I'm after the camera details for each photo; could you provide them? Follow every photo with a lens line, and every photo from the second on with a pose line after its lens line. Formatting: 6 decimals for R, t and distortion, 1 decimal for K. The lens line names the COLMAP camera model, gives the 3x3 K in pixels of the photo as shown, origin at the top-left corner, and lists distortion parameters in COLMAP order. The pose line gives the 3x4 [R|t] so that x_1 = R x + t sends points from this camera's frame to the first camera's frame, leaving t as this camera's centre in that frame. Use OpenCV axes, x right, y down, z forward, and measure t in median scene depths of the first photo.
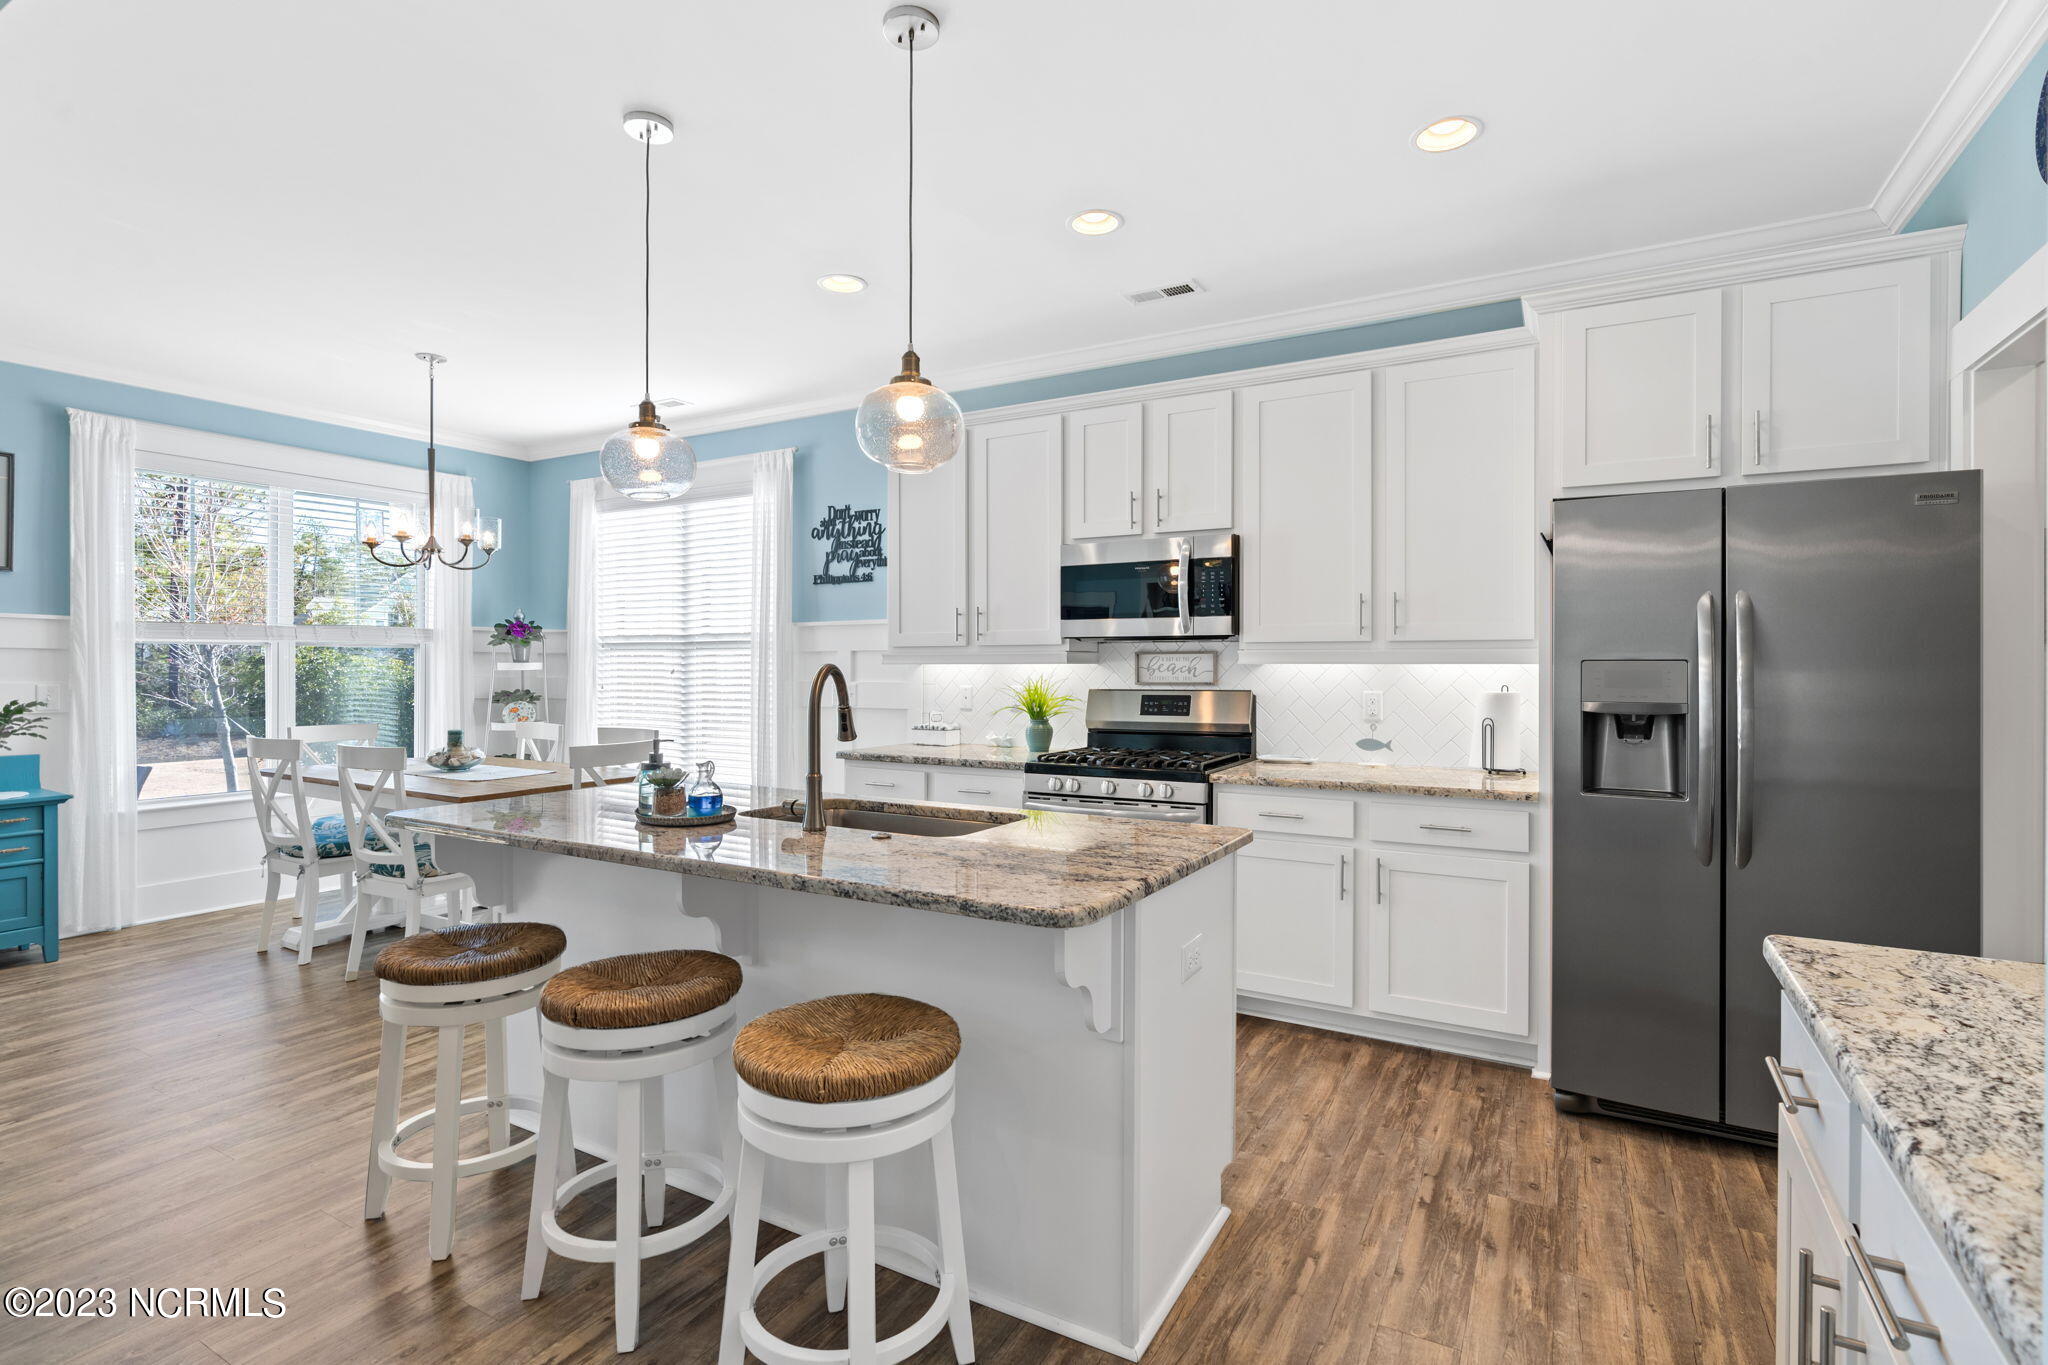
lens RADIAL K [[965.2, 0, 1023.7], [0, 965.2, 667.6], [0, 0, 1]] dist [-0.000443, -0.000132]
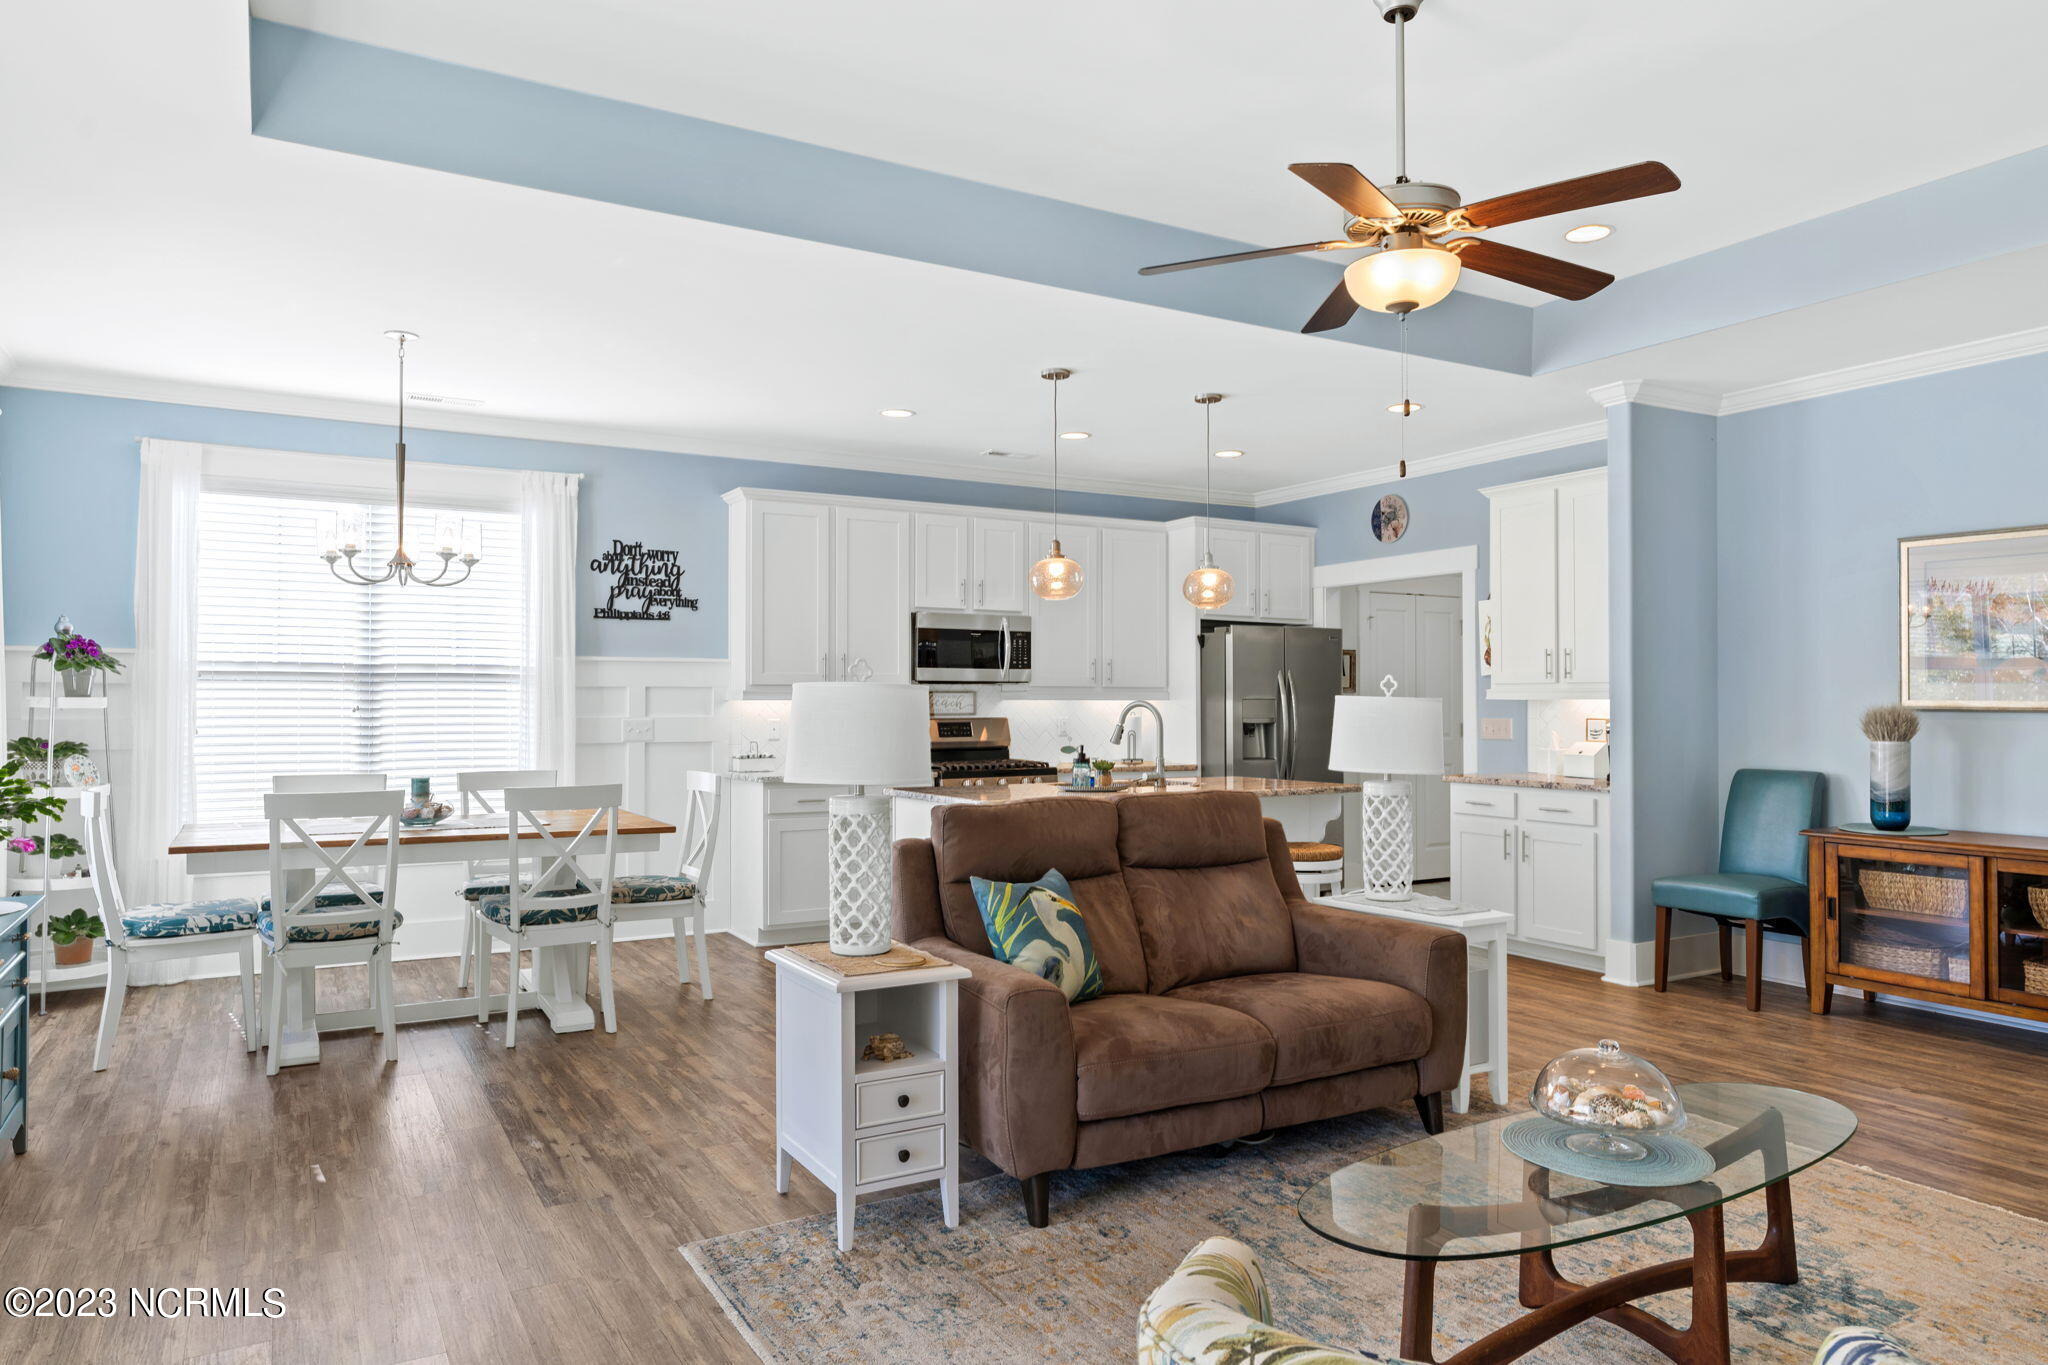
lens RADIAL K [[1314.4, 0, 1032.5], [0, 1314.4, 684.9], [0, 0, 1]] dist [-0.004603, -0.002026]
pose [[0.495591, 0.011863, 0.868475, -1.289693], [0.004966, 0.999852, -0.016492, 0.005439], [-0.868542, 0.012487, 0.495459, -0.037151]]
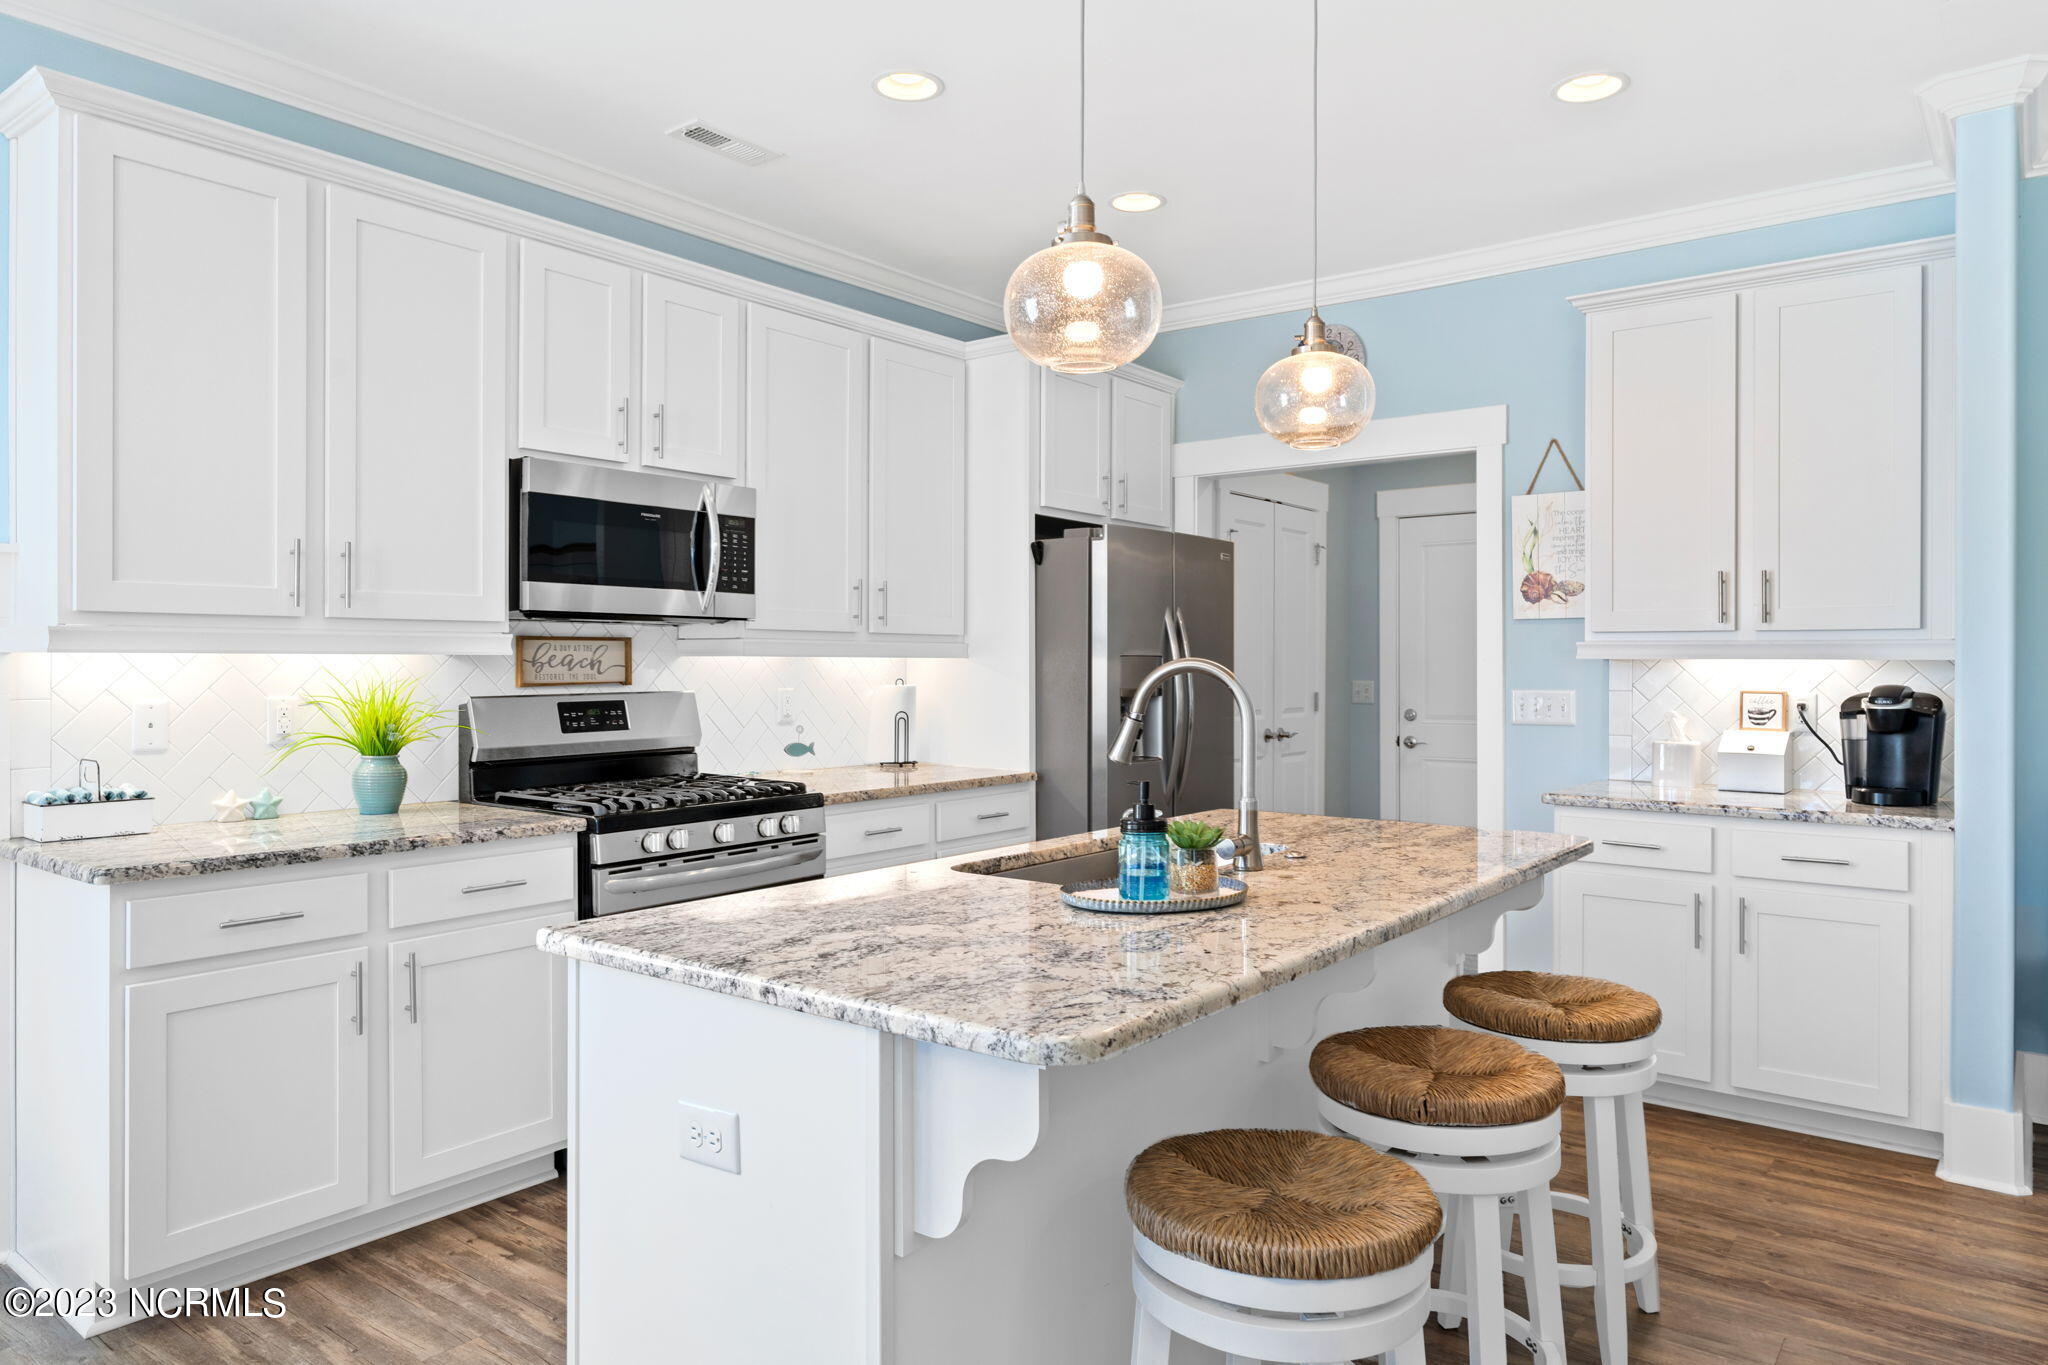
lens RADIAL K [[1316.0, 0, 1017.0], [0, 1316.0, 662.3], [0, 0, 1]] dist [-0.000713, 0.000911]
pose [[0.137558, 0.003587, 0.990487, -0.637545], [0.001479, 0.999992, -0.003827, 0.004796], [-0.990493, 0.001991, 0.137552, 0.518242]]
